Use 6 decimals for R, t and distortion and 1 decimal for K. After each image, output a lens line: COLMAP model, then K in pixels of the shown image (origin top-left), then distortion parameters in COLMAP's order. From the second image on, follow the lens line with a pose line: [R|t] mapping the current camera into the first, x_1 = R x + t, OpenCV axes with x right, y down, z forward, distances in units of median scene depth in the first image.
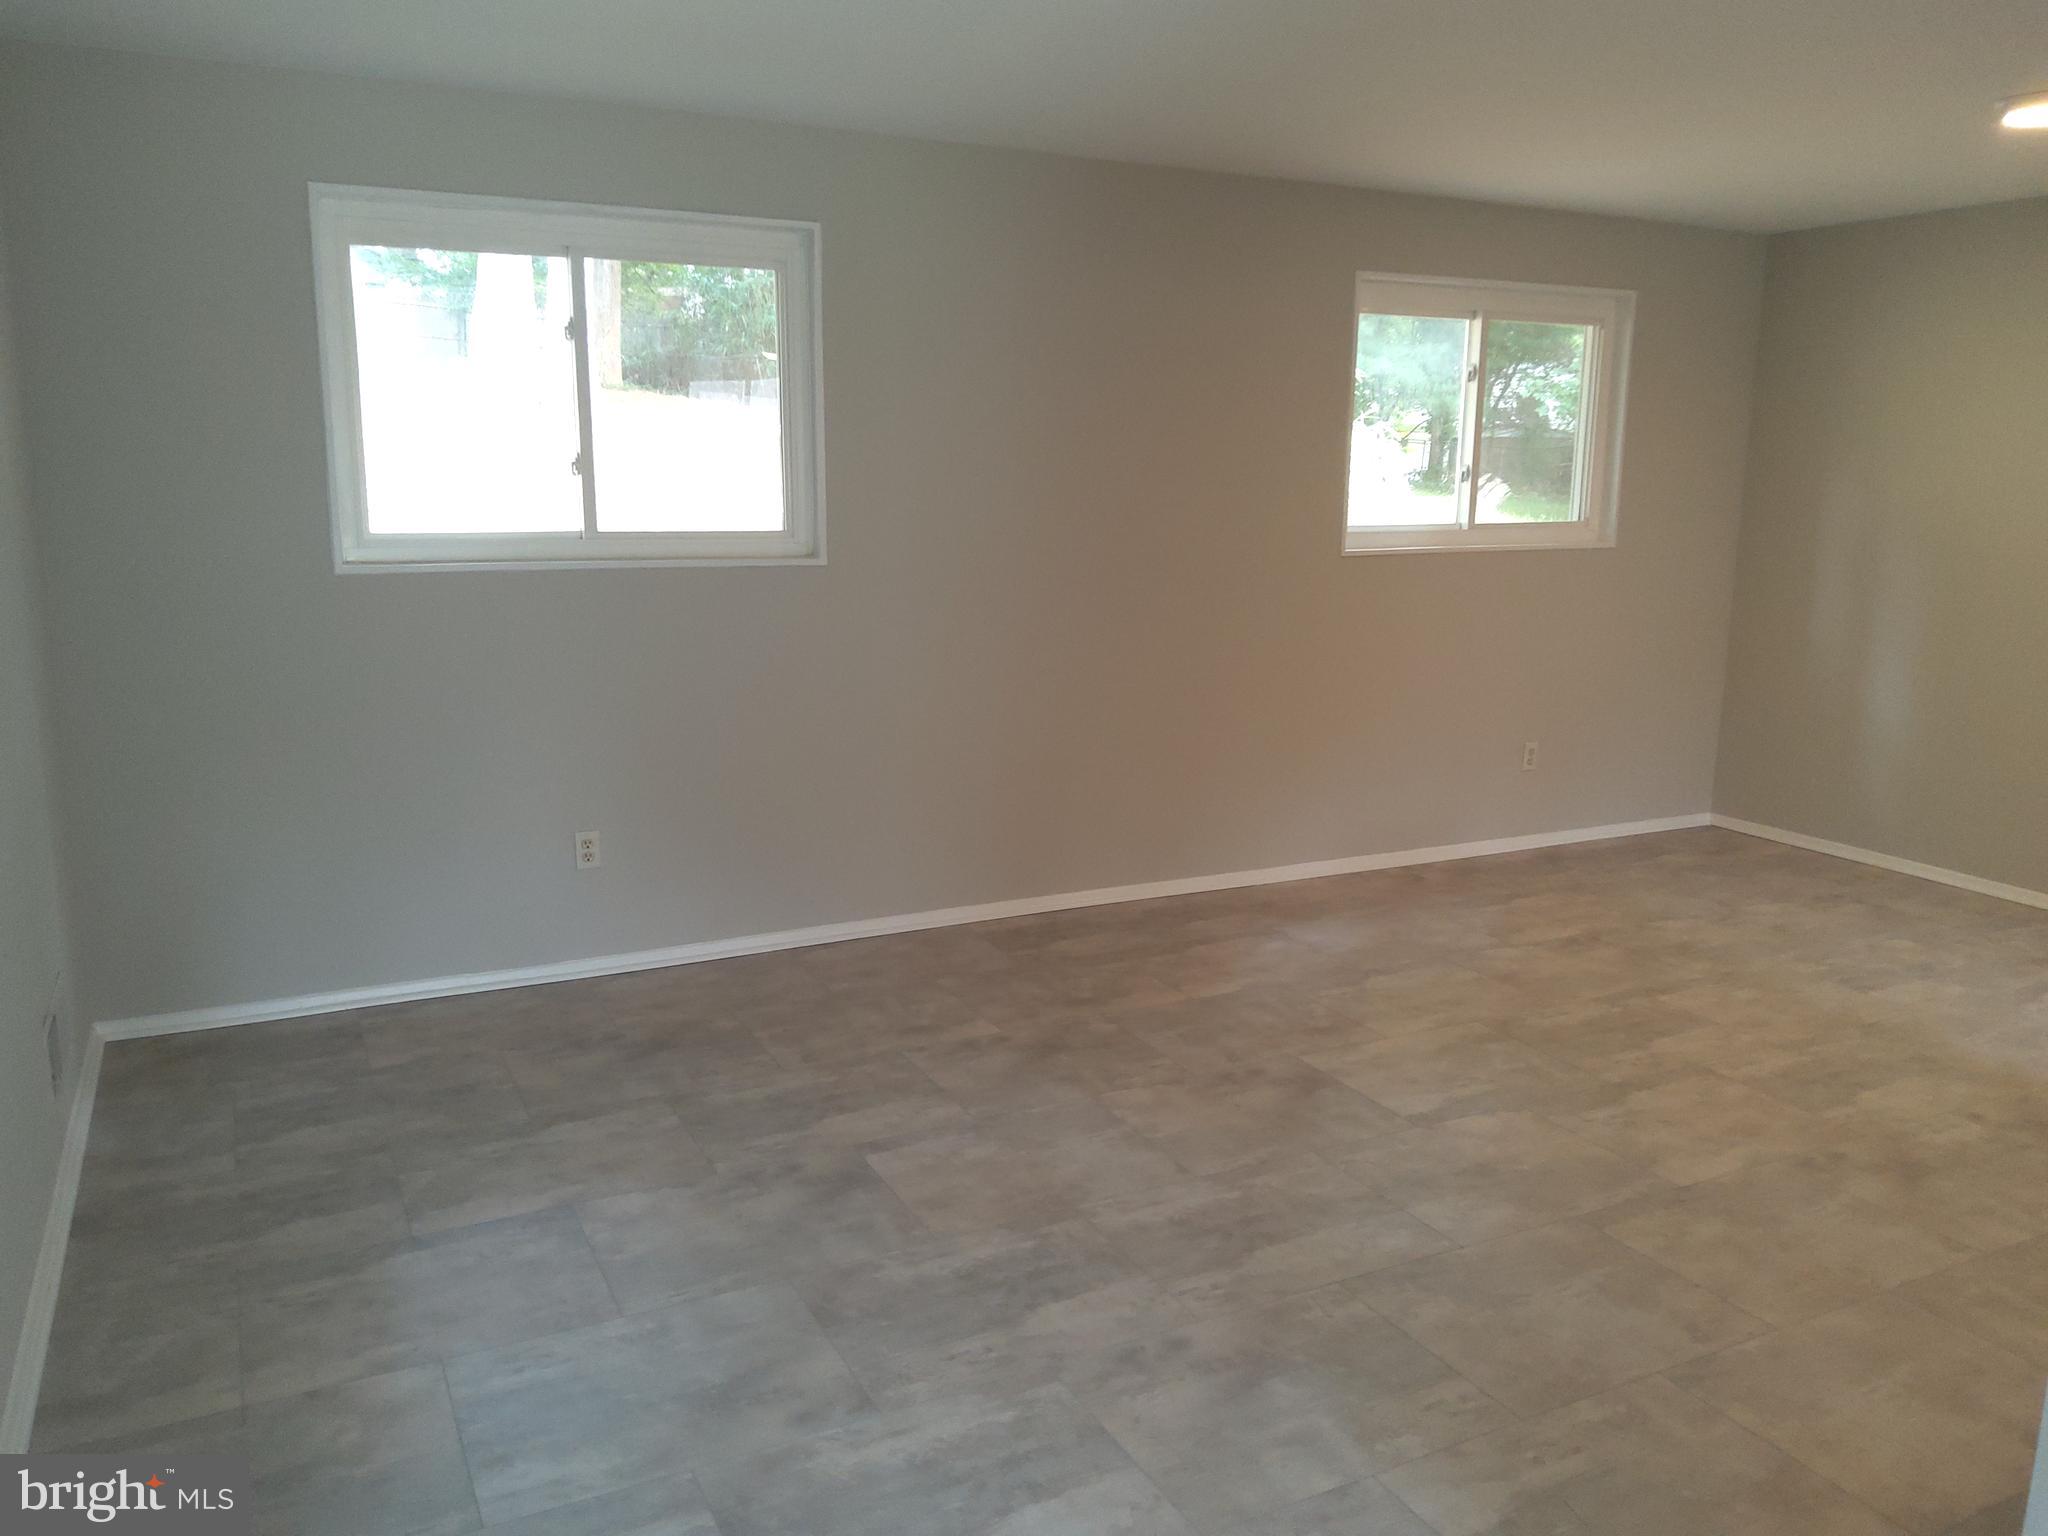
lens RADIAL K [[1537.2, 0, 1014.5], [0, 1537.2, 762.3], [0, 0, 1]] dist [0.061903, -0.091248]
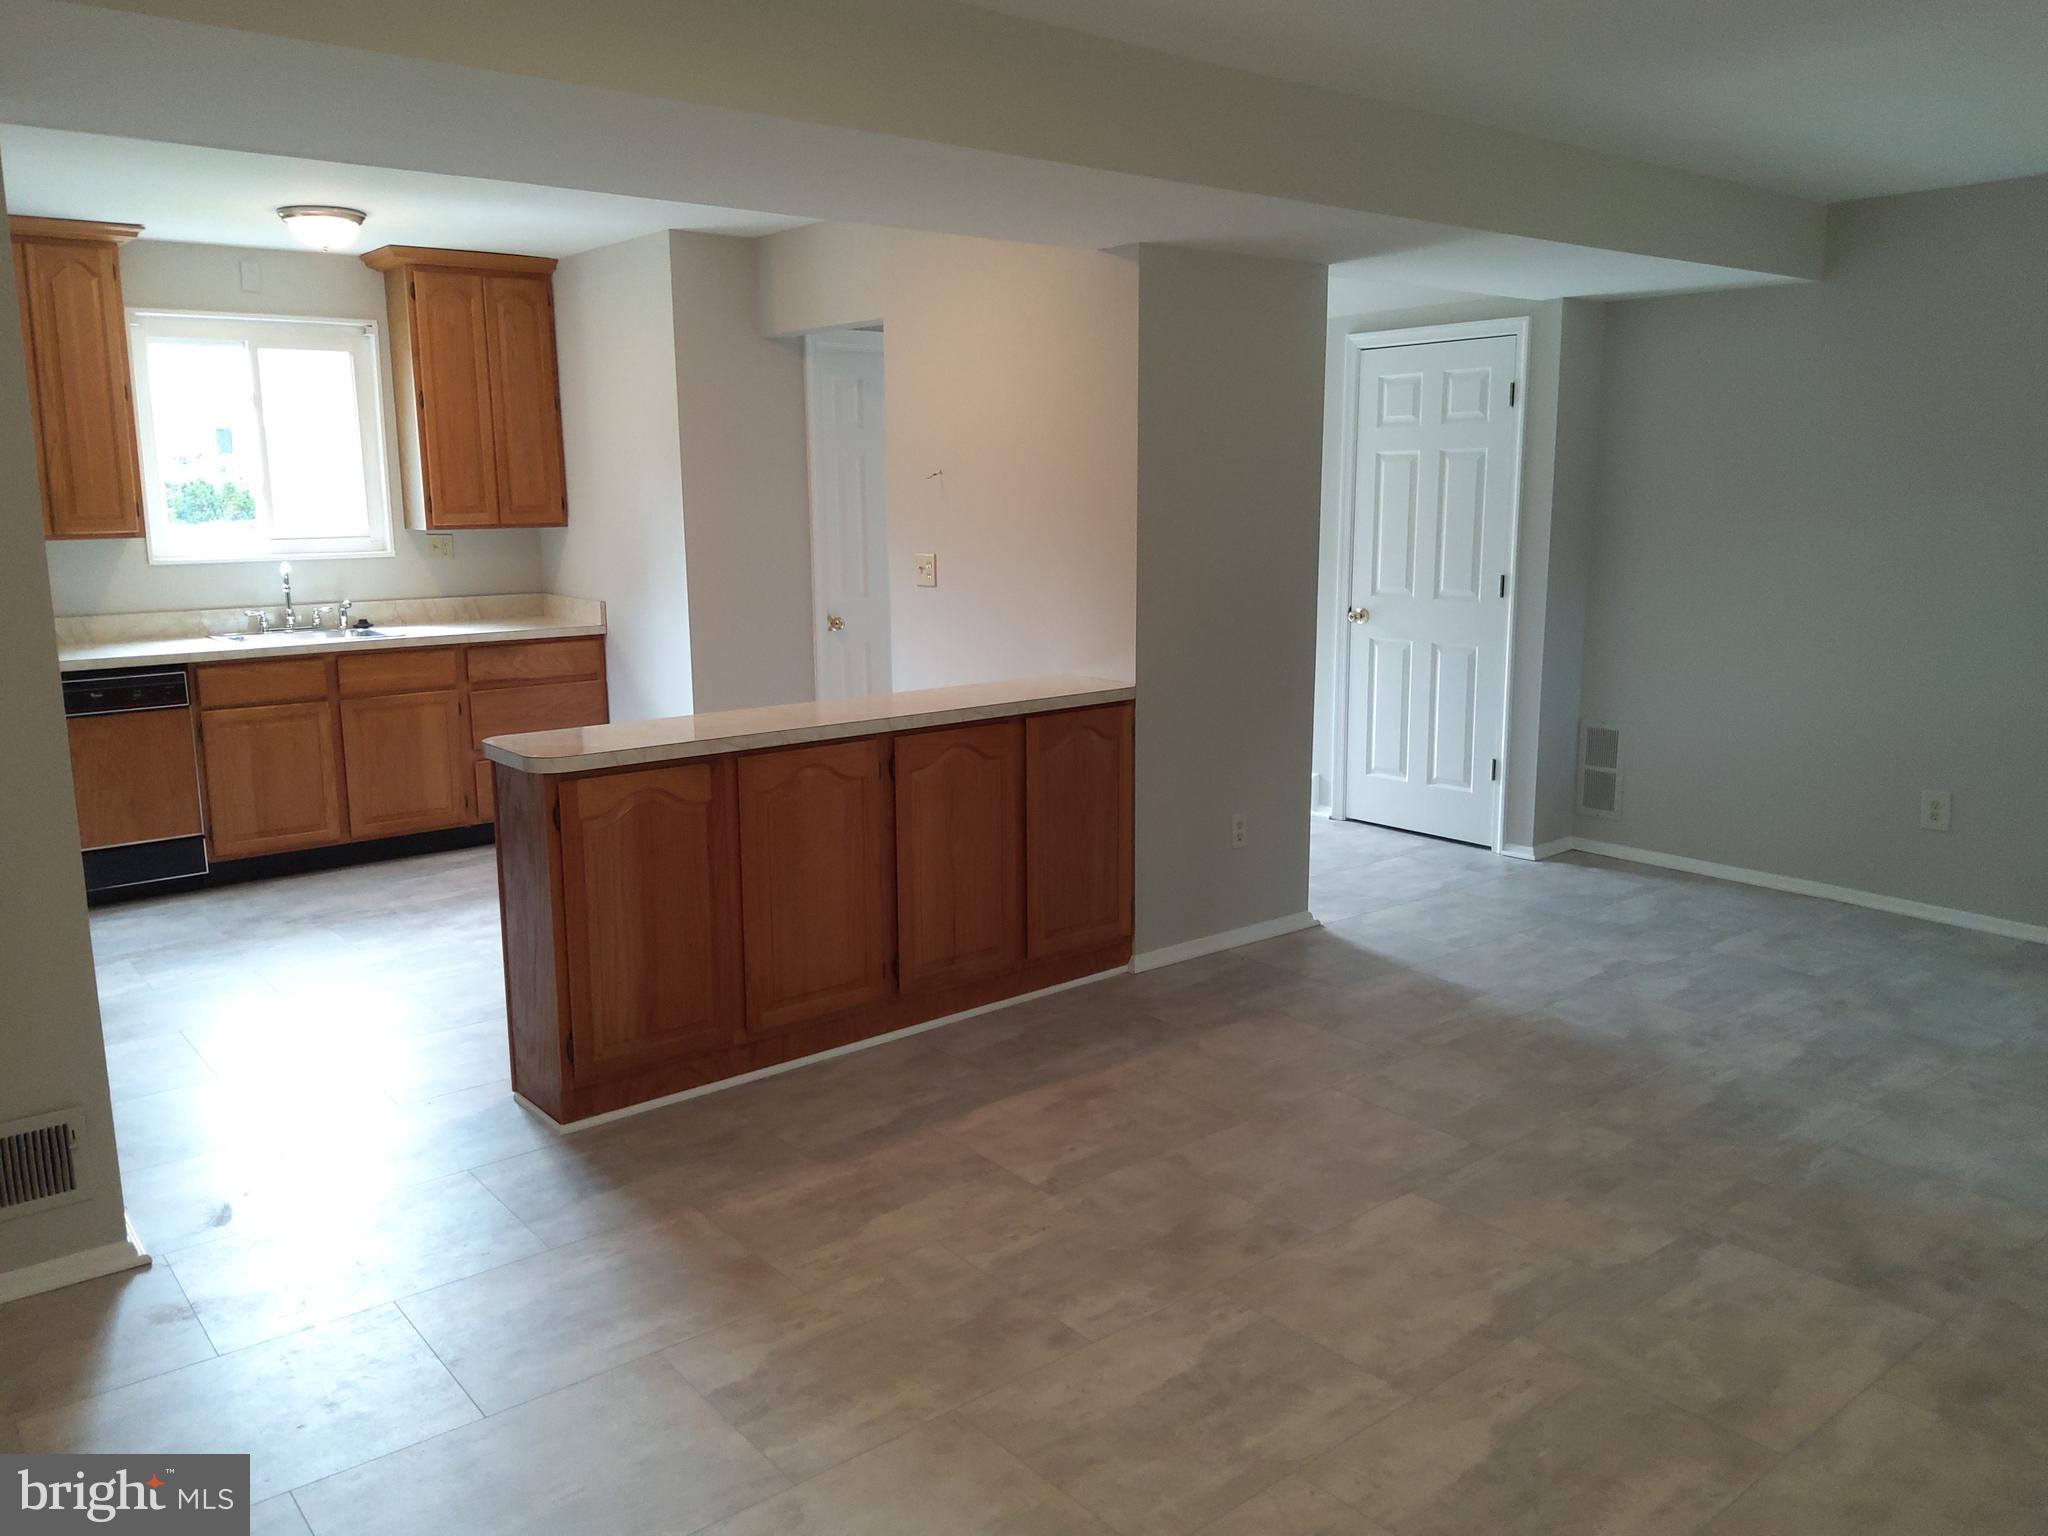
lens RADIAL K [[1526.6, 0, 1020.7], [0, 1526.6, 761.1], [0, 0, 1]] dist [0.103887, -0.183907]
pose [[-0.977036, 0.026596, -0.211407, 0.694689], [-0.053171, 0.930357, 0.362778, -0.262991], [0.206332, 0.365688, -0.907579, 1.384400]]
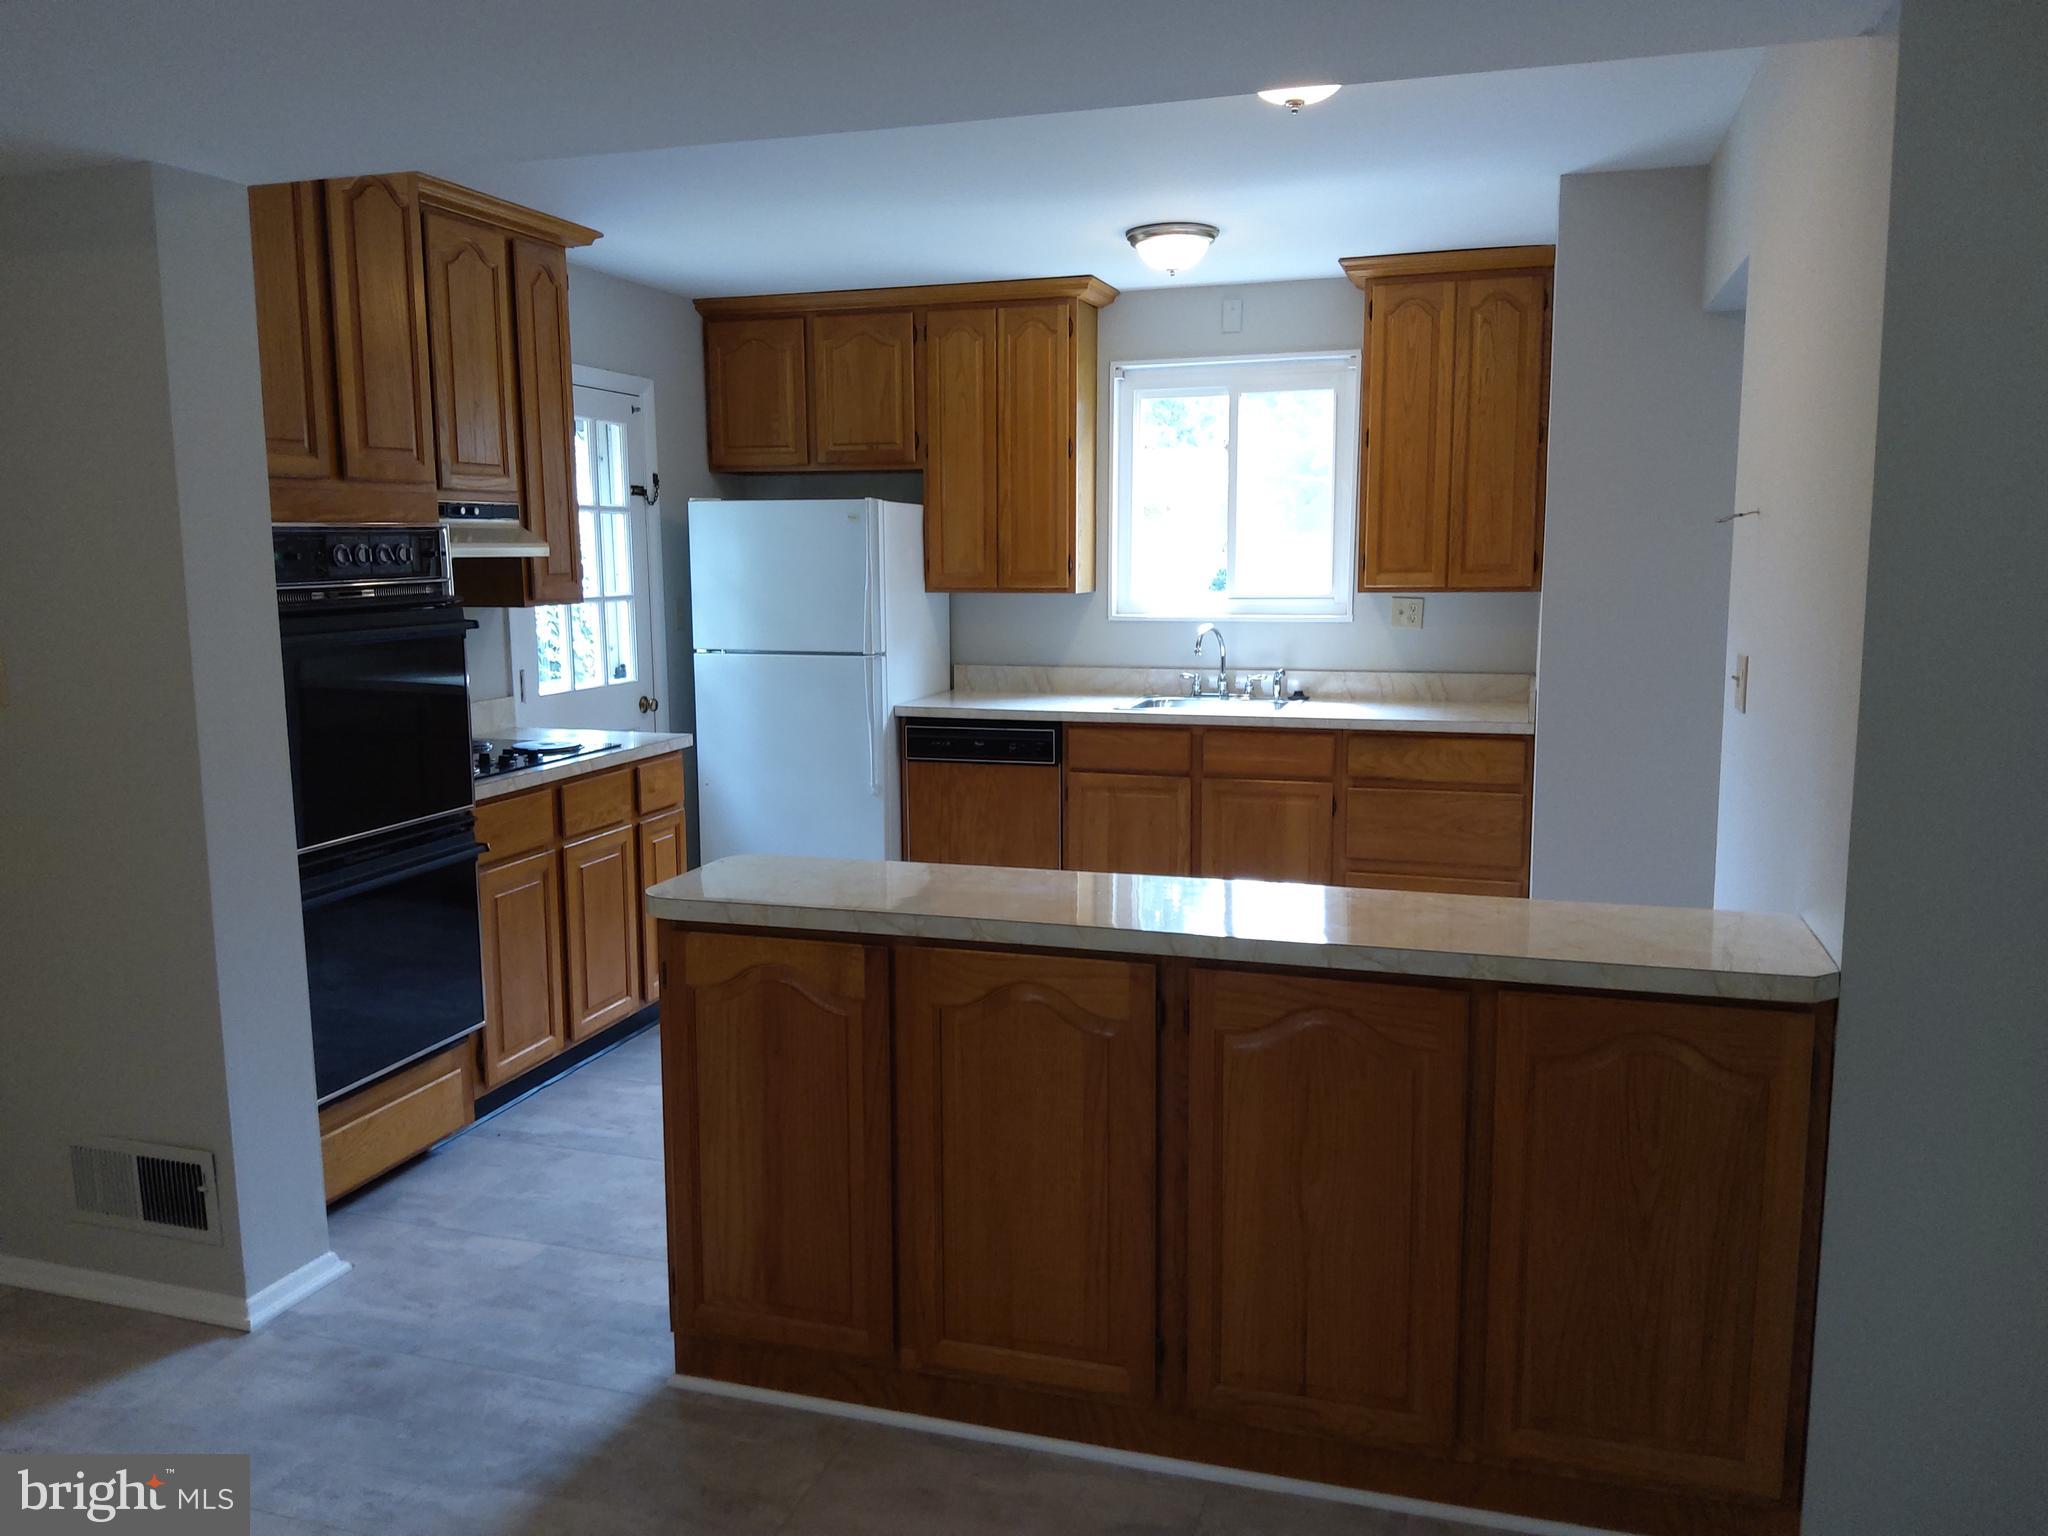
lens RADIAL K [[1526.6, 0, 1020.7], [0, 1526.6, 761.1], [0, 0, 1]] dist [0.103887, -0.183907]
pose [[-0.716902, -0.110890, 0.688298, 0.241582], [0.131294, 0.948130, 0.289501, -0.166193], [-0.684699, 0.297913, -0.665158, 0.886917]]
